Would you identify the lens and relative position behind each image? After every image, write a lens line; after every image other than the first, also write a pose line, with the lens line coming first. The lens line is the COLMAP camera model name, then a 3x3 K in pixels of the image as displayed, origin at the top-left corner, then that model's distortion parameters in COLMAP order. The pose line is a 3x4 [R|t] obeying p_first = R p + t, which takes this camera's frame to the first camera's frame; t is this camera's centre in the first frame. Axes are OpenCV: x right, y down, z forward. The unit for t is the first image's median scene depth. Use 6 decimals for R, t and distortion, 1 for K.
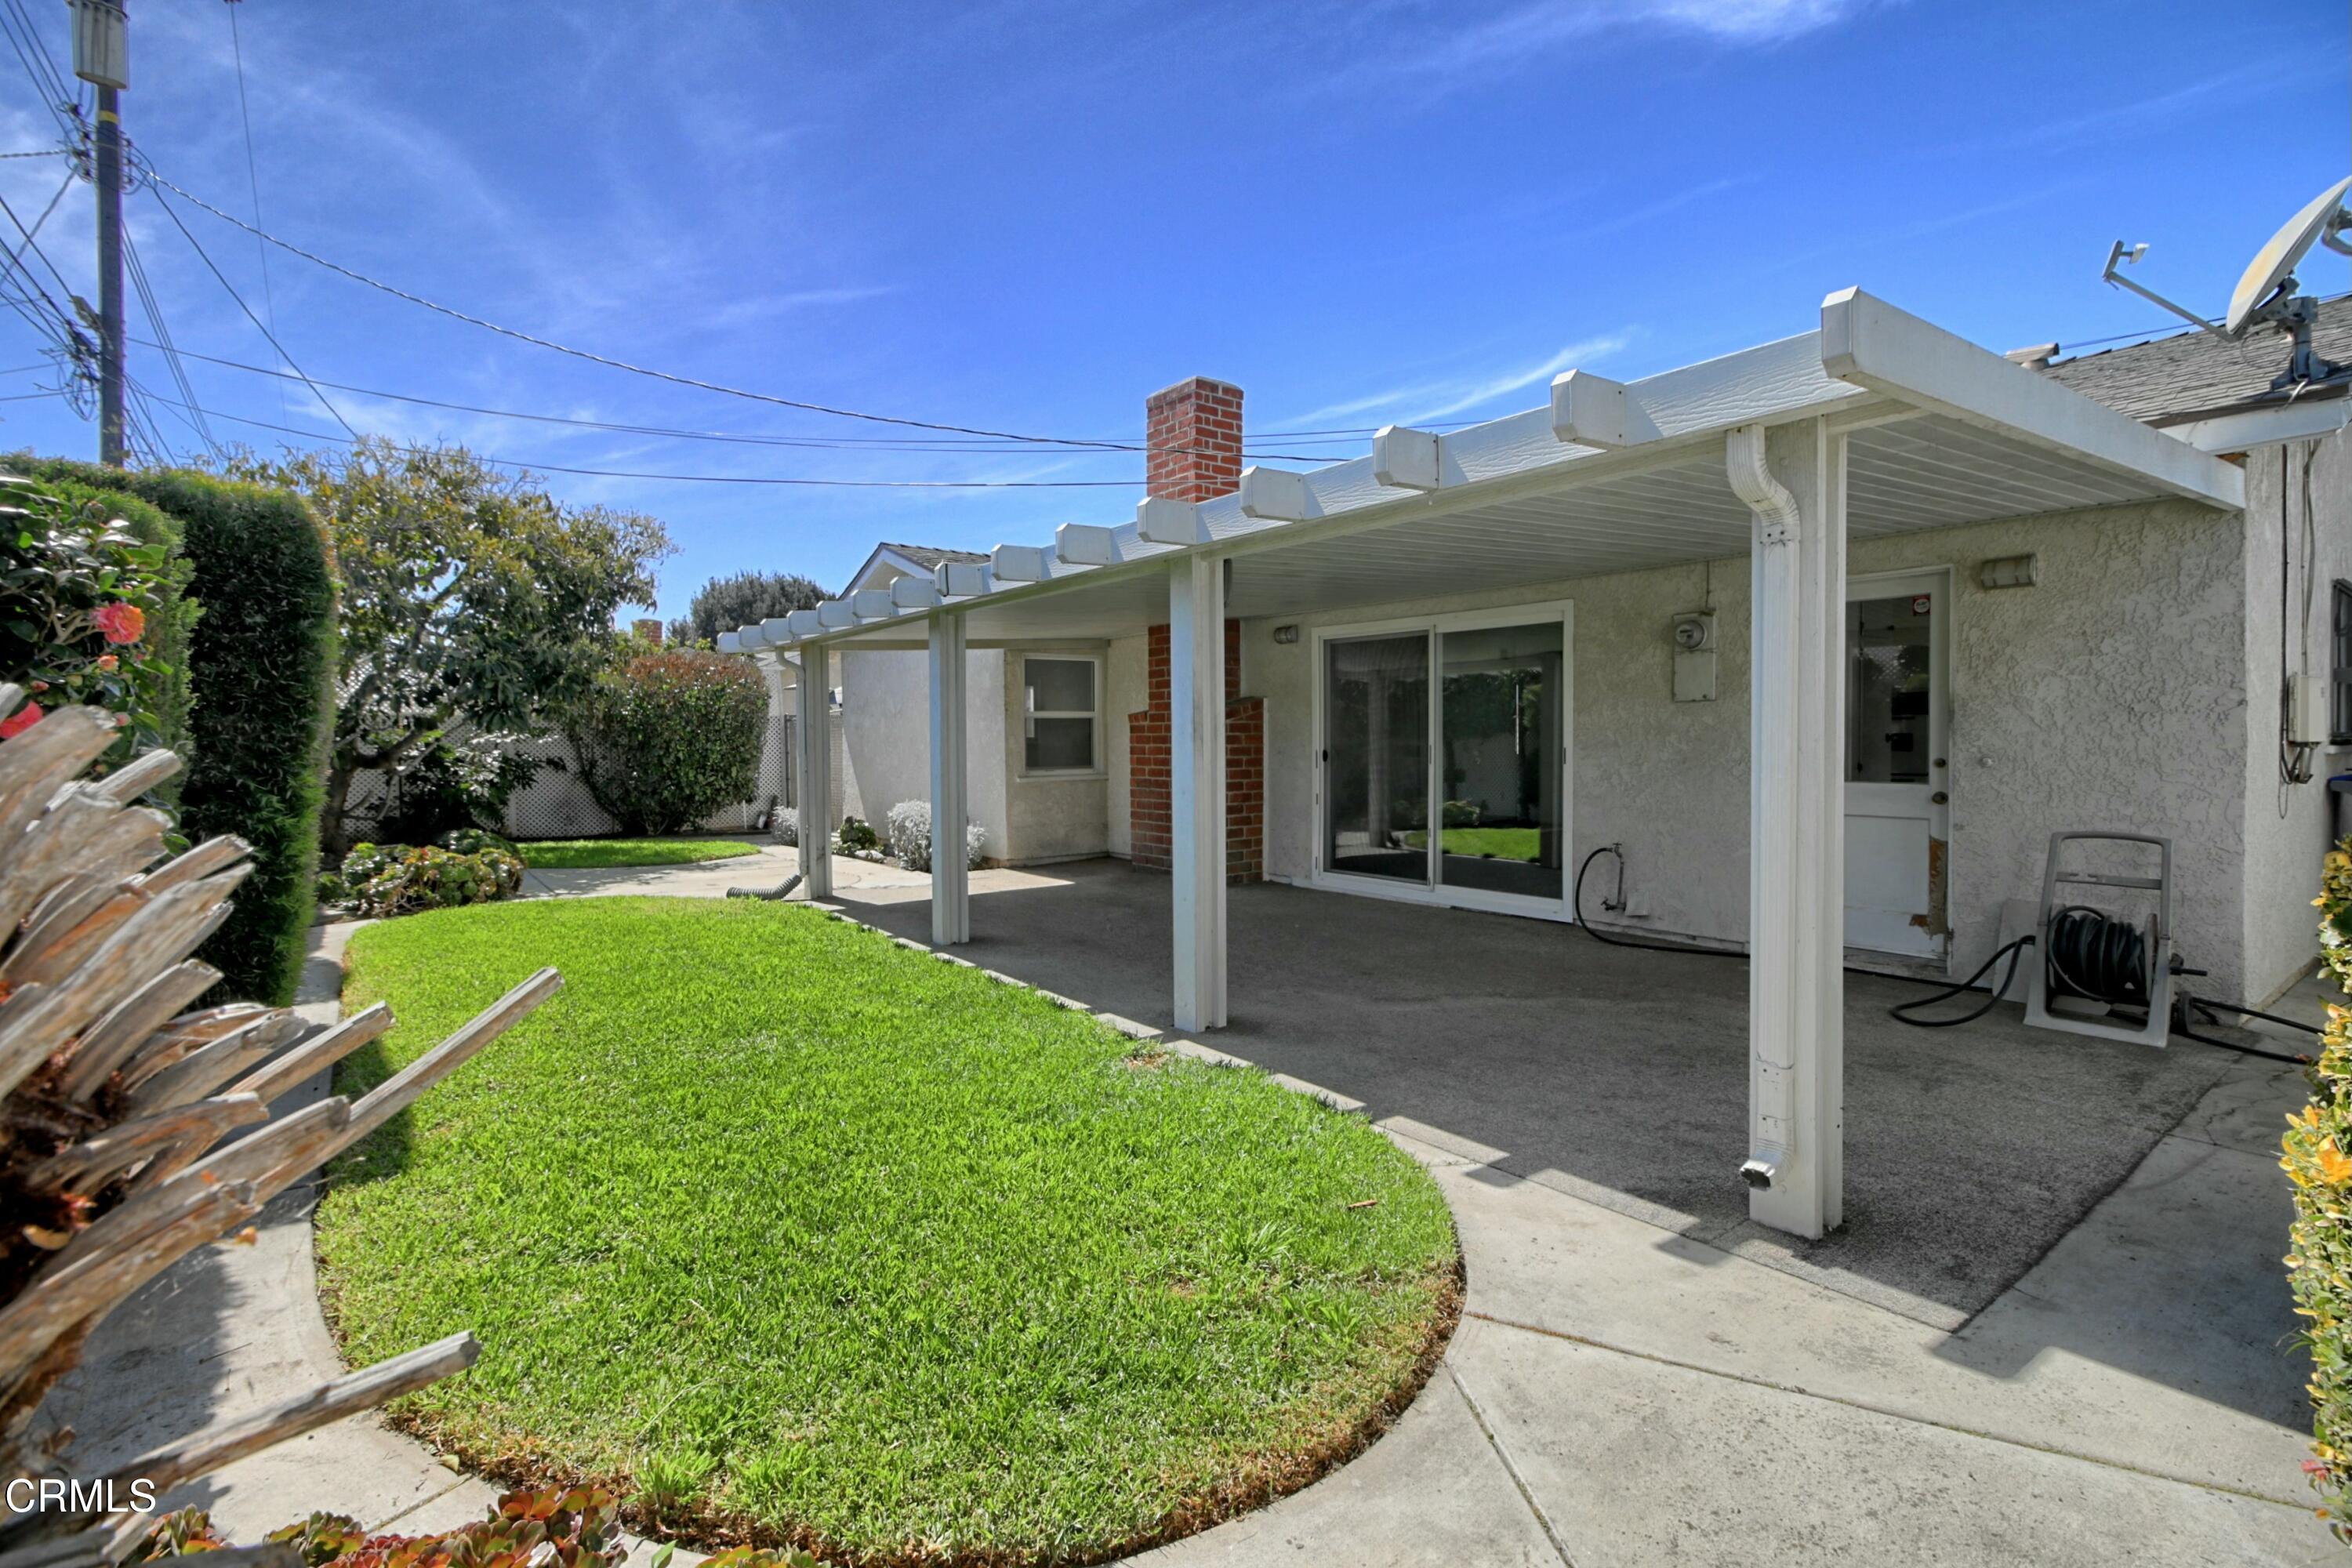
lens RADIAL K [[1088.3, 0, 1194.1], [0, 1088.3, 757.4], [0, 0, 1]] dist [-0.027201, 0.025440]
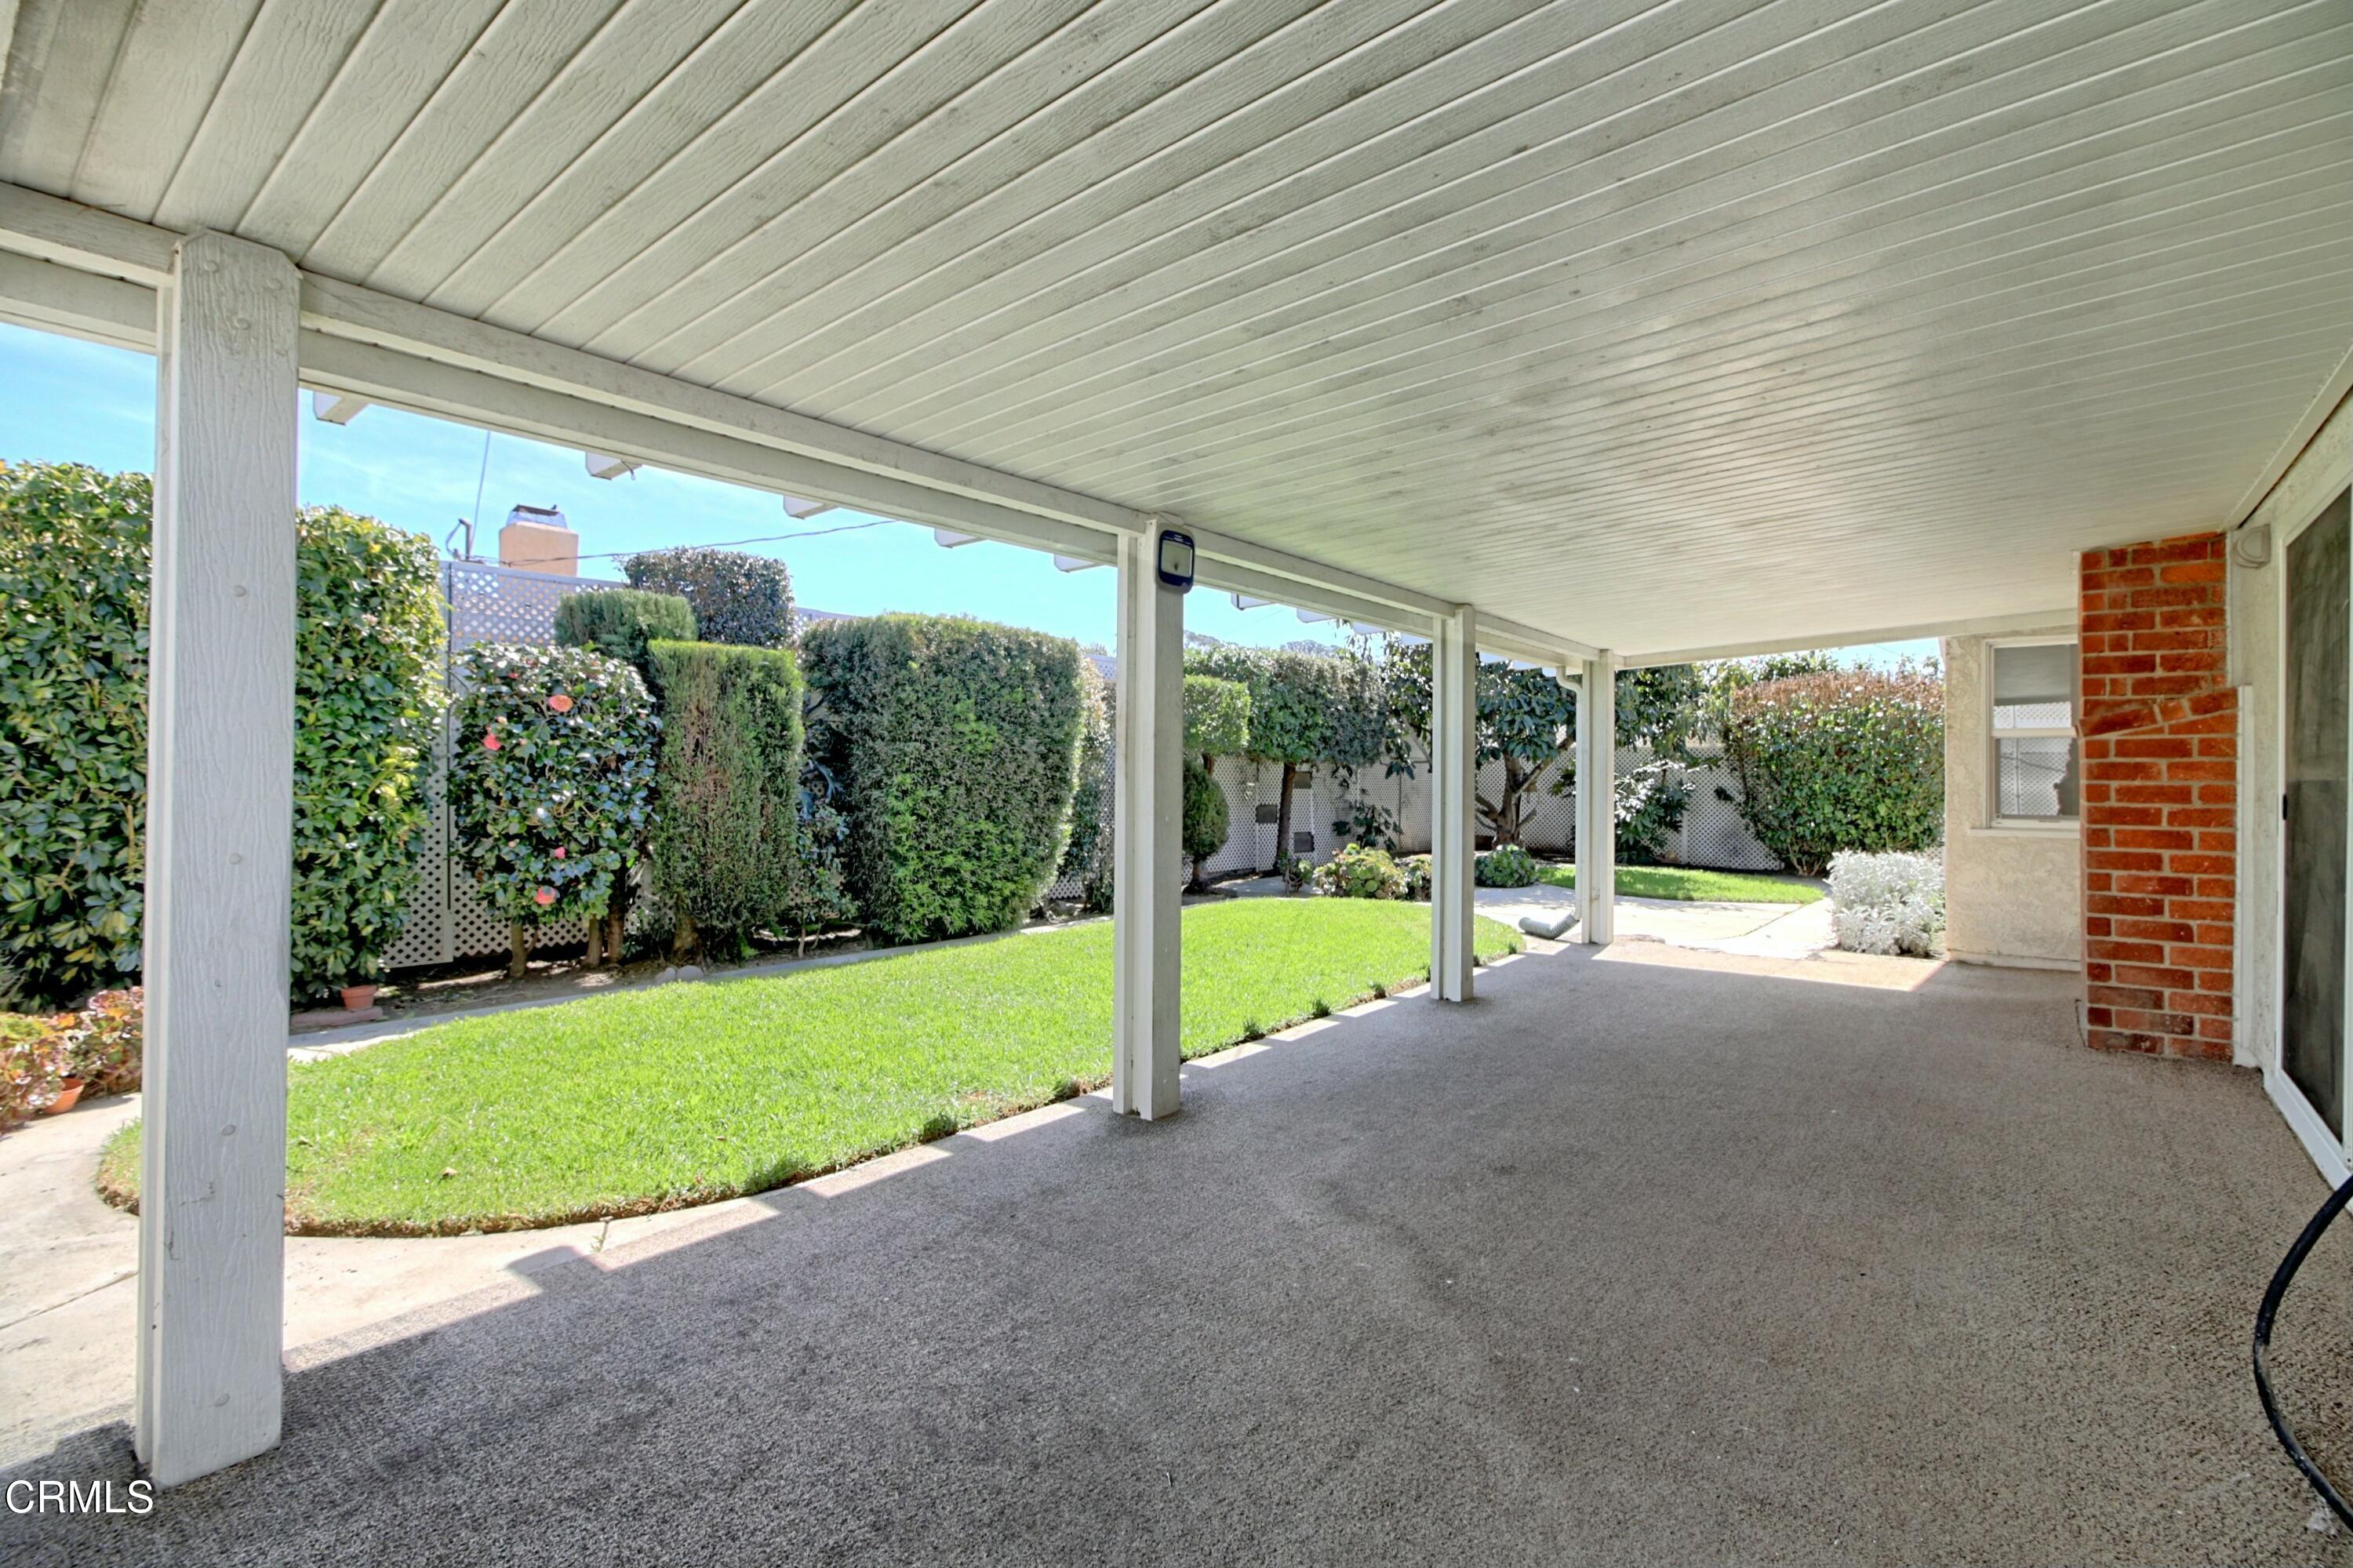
lens RADIAL K [[1088.8, 0, 1194.6], [0, 1088.8, 757.4], [0, 0, 1]] dist [-0.027201, 0.025440]
pose [[0.236769, -0.006755, -0.971543, 0.939682], [-0.026250, 0.999566, -0.013347, -0.006857], [0.971211, 0.028663, 0.236489, 0.984589]]
